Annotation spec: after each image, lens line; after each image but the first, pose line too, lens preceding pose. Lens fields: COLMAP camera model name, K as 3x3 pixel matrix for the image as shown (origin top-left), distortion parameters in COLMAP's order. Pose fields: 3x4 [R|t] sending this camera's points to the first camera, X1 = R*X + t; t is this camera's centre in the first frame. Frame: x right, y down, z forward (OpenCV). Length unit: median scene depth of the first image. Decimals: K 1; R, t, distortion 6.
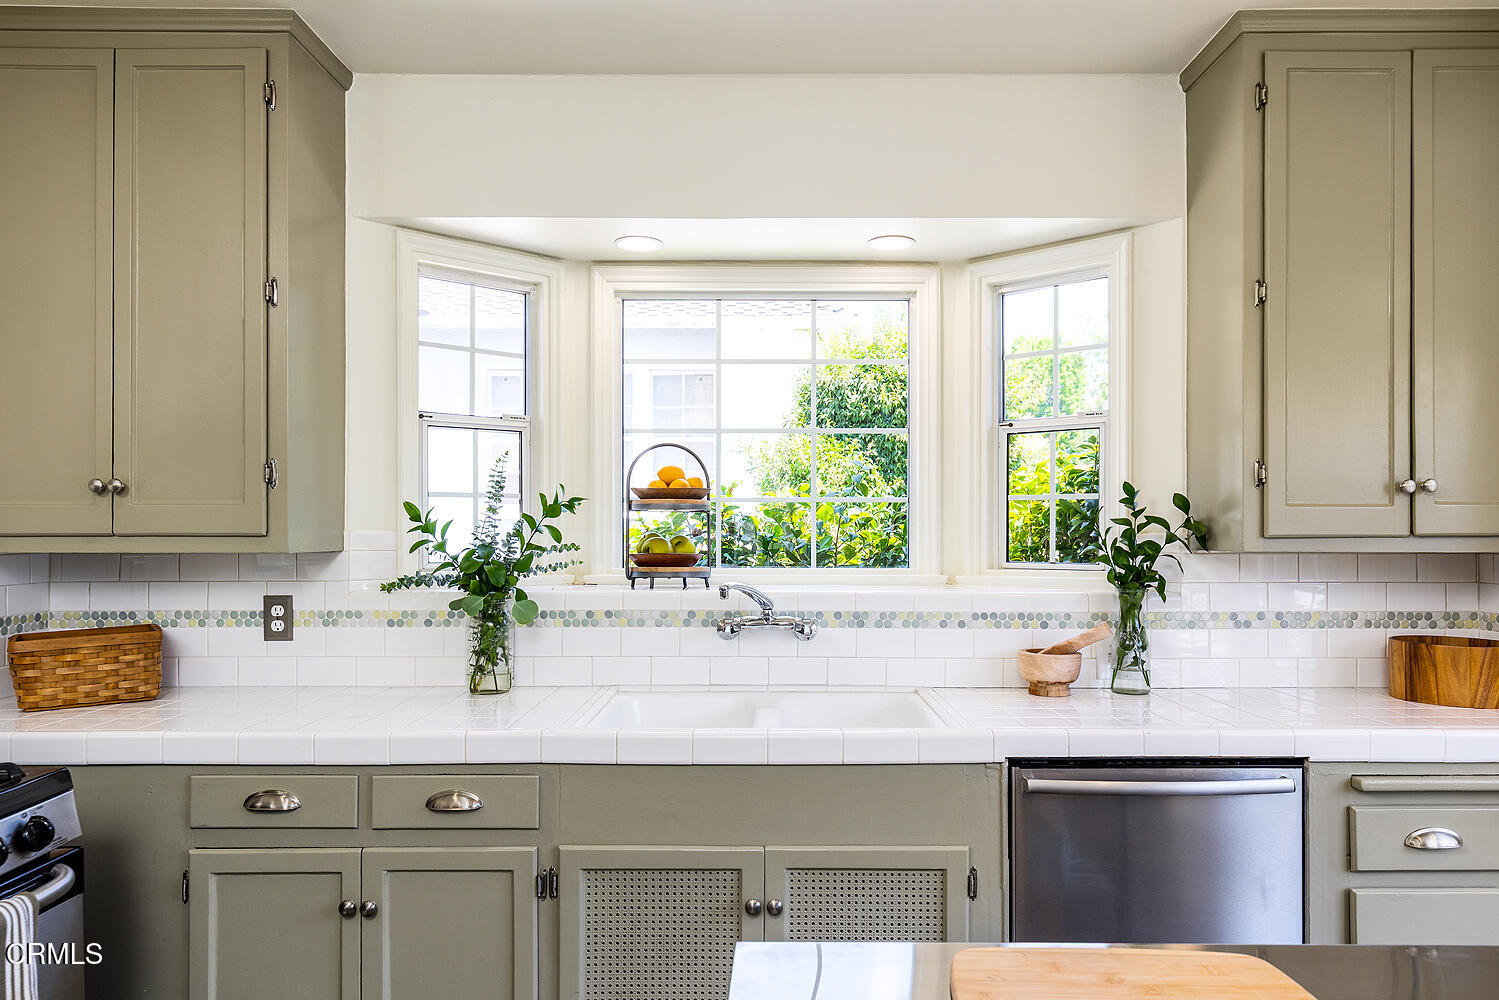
lens RADIAL K [[978.0, 0, 751.2], [0, 978.0, 530.1], [0, 0, 1]] dist [0.003494, -0.003732]
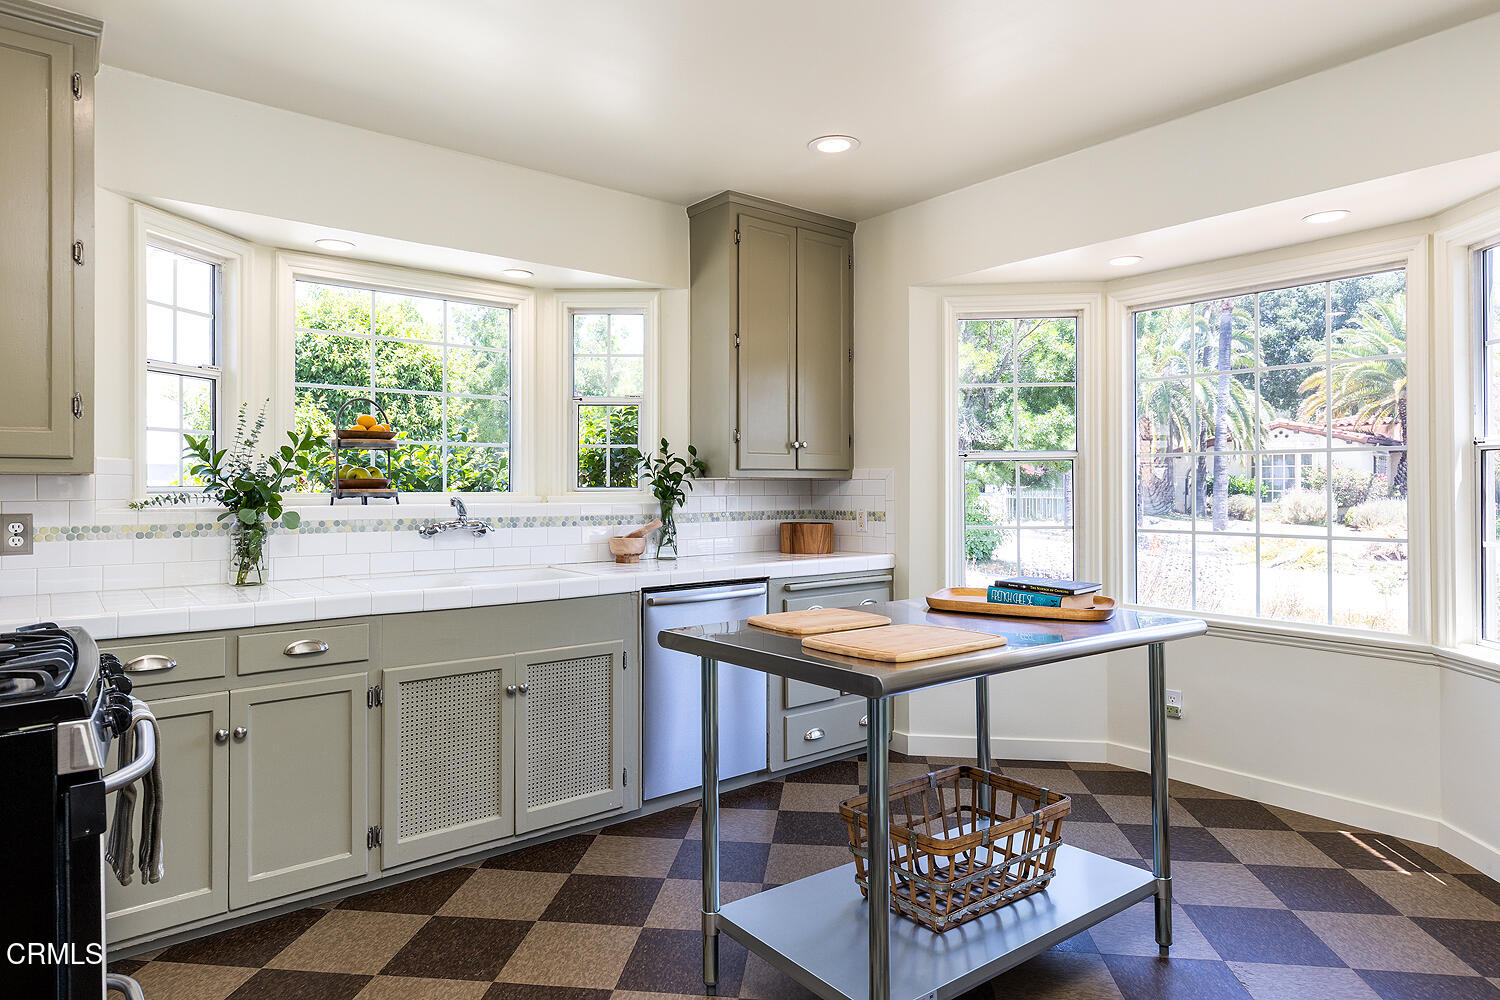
lens RADIAL K [[885.0, 0, 748.8], [0, 885.0, 479.9], [0, 0, 1]] dist [0.002473, 0.000023]
pose [[0.778450, 0.004494, 0.627691, -0.472950], [-0.002368, 0.999988, -0.004222, 0.030472], [-0.627702, 0.001800, 0.778451, -0.307321]]
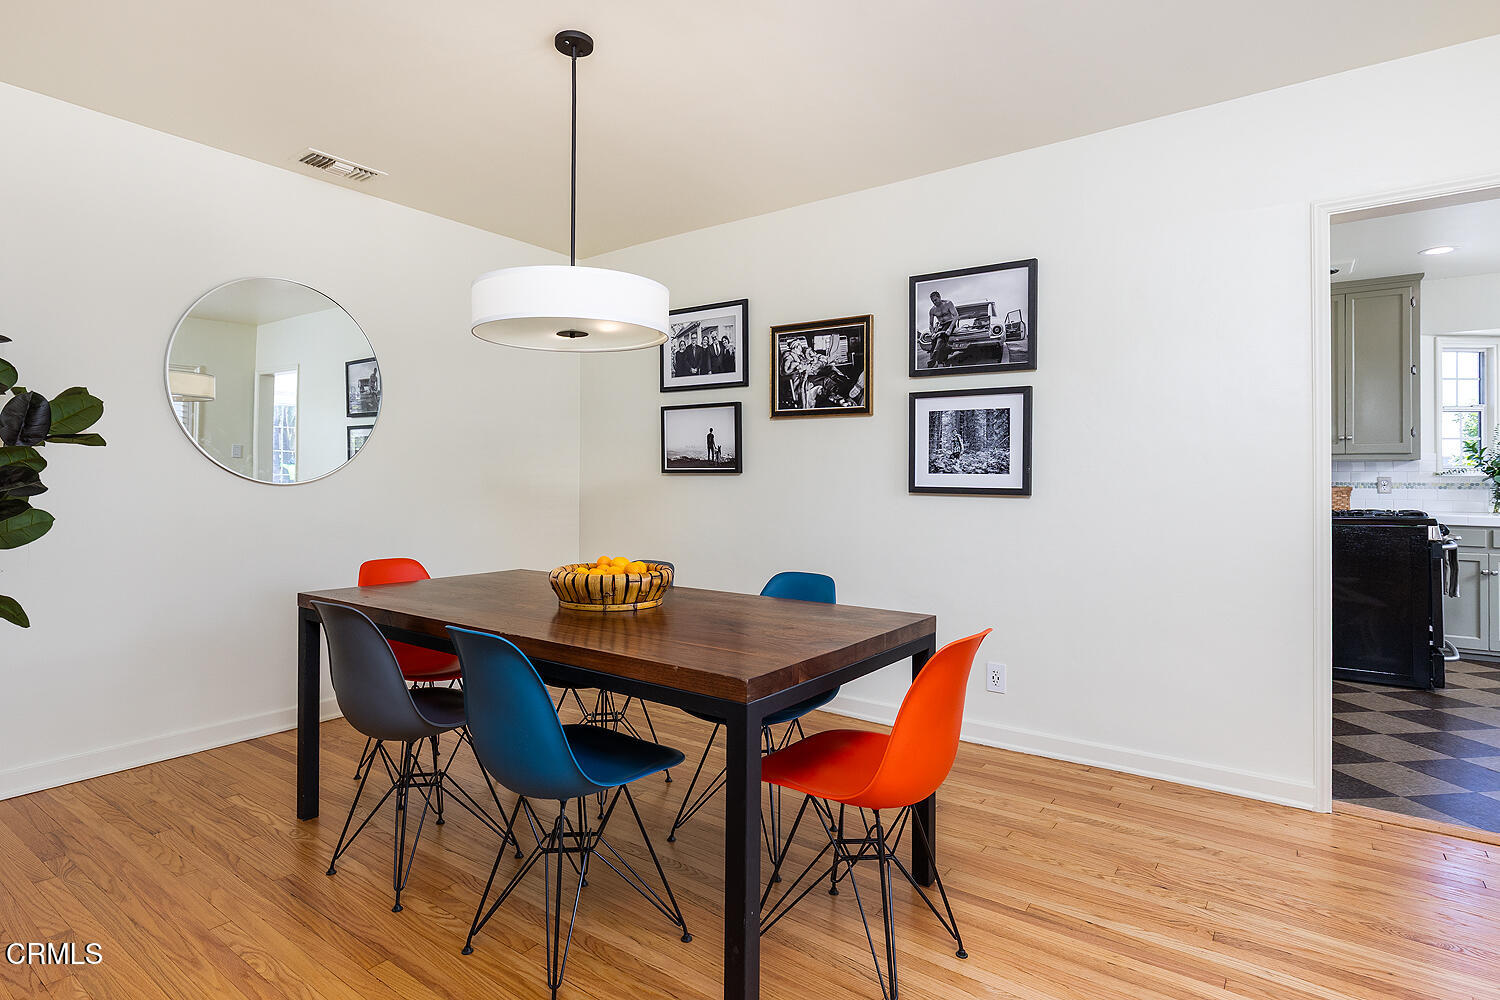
lens RADIAL K [[764.4, 0, 749.7], [0, 764.4, 475.3], [0, 0, 1]] dist [0.002046, 0.000596]
pose [[0.808880, 0.001251, -0.587972, -0.666798], [-0.002315, 0.999997, -0.001058, 0.068802], [0.587969, 0.002217, 0.808881, -1.781118]]
